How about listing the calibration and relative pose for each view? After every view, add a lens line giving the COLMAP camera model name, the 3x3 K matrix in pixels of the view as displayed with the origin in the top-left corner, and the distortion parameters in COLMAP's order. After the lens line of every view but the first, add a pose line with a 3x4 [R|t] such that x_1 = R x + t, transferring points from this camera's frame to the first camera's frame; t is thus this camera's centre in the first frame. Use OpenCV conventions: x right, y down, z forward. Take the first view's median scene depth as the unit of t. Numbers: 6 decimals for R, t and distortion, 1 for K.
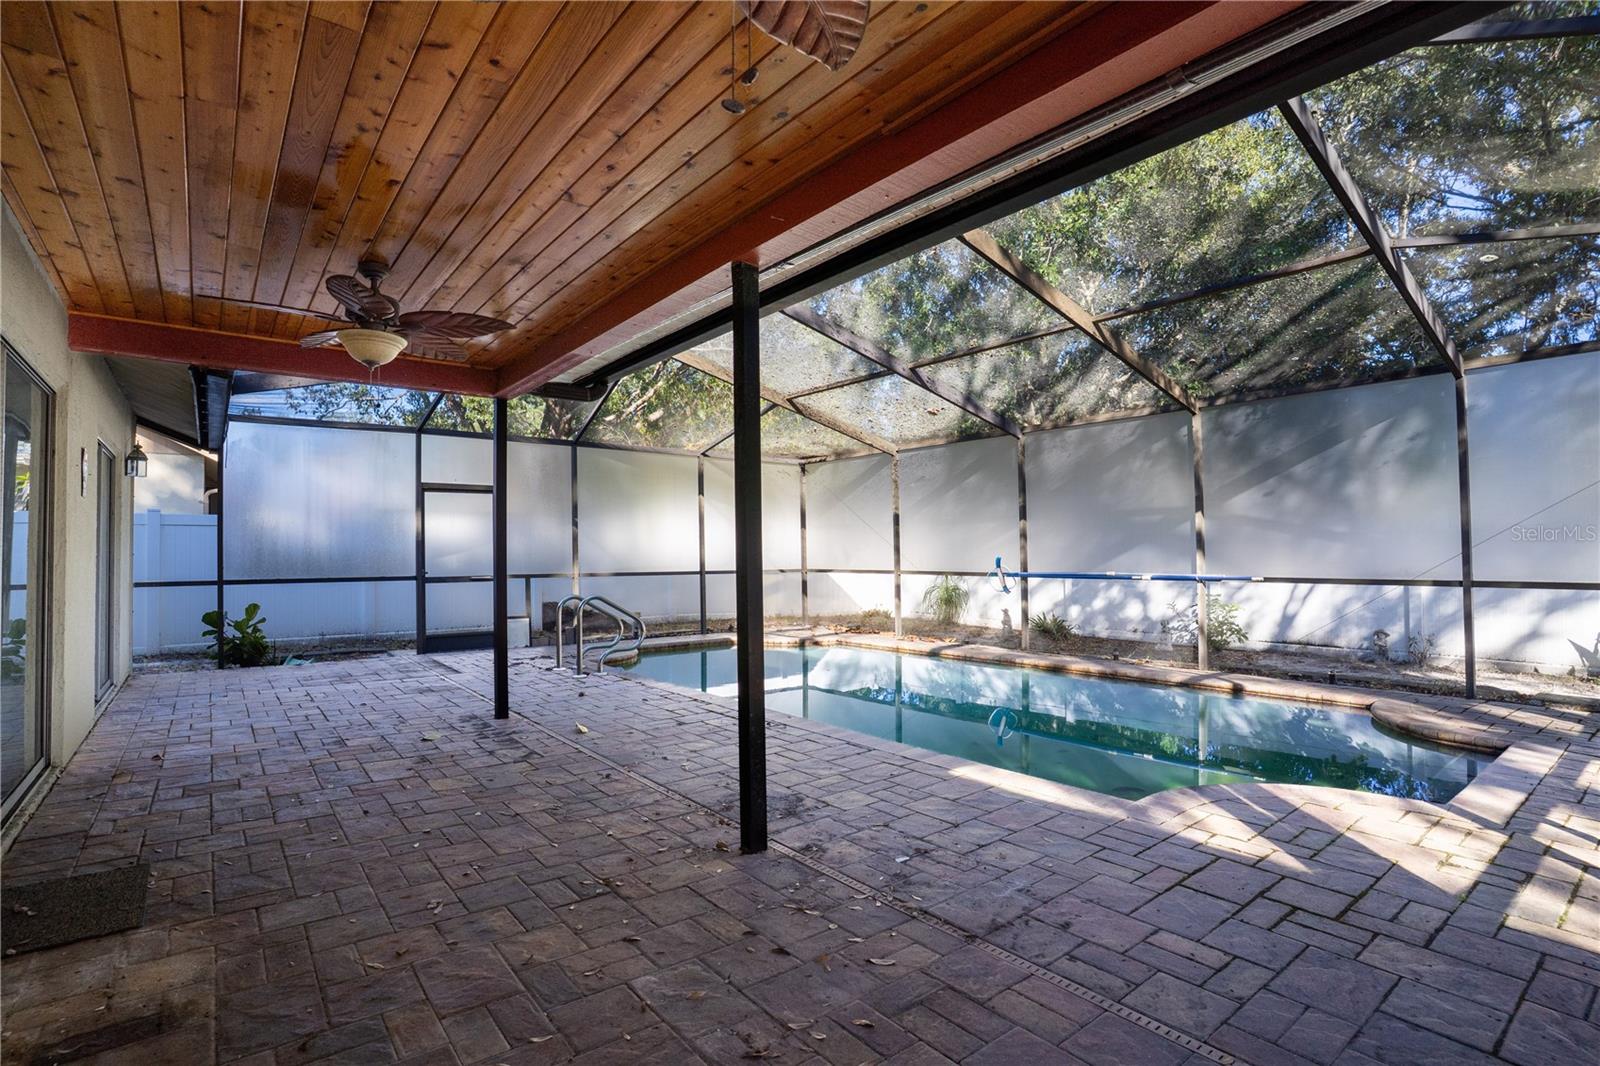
lens RADIAL K [[771.2, 0, 800.0], [0, 771.2, 533.0], [0, 0, 1]] dist [-0.061600, 0.022973]
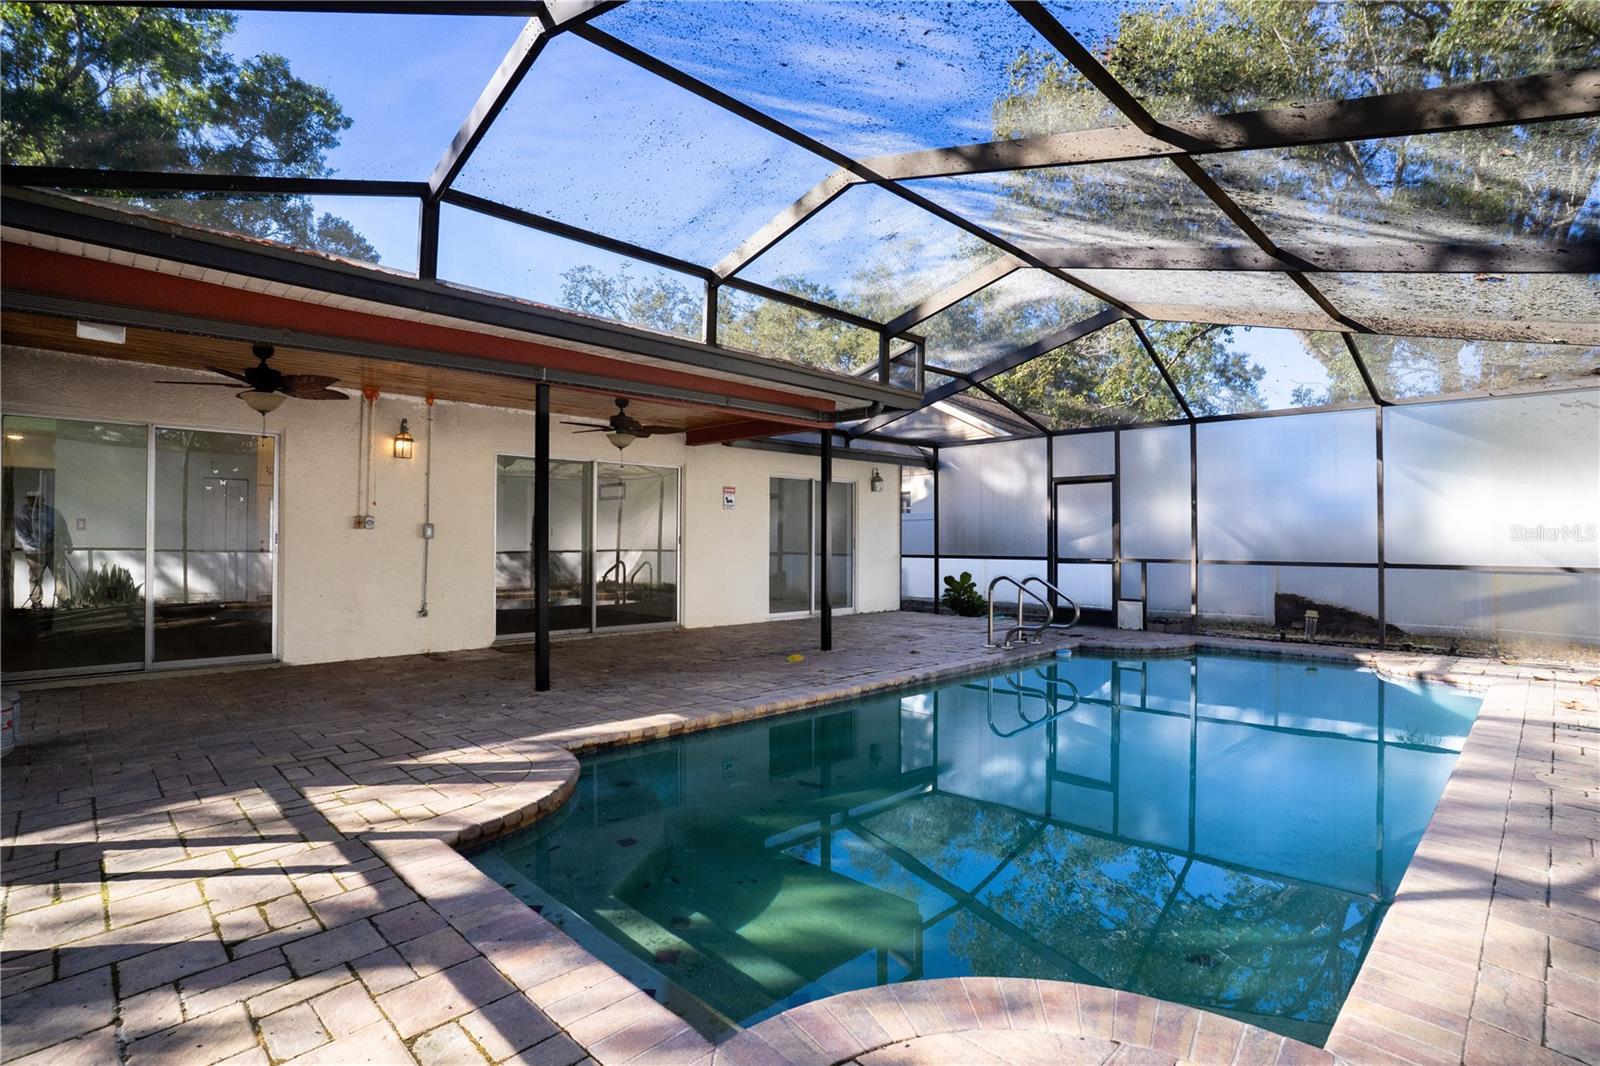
lens RADIAL K [[771.2, 0, 800.0], [0, 771.2, 533.0], [0, 0, 1]] dist [-0.061600, 0.022973]
pose [[0.119070, -0.002199, -0.992883, 1.610279], [0.021395, 0.999771, 0.000351, 0.028761], [0.992655, -0.021285, 0.119090, 1.195865]]
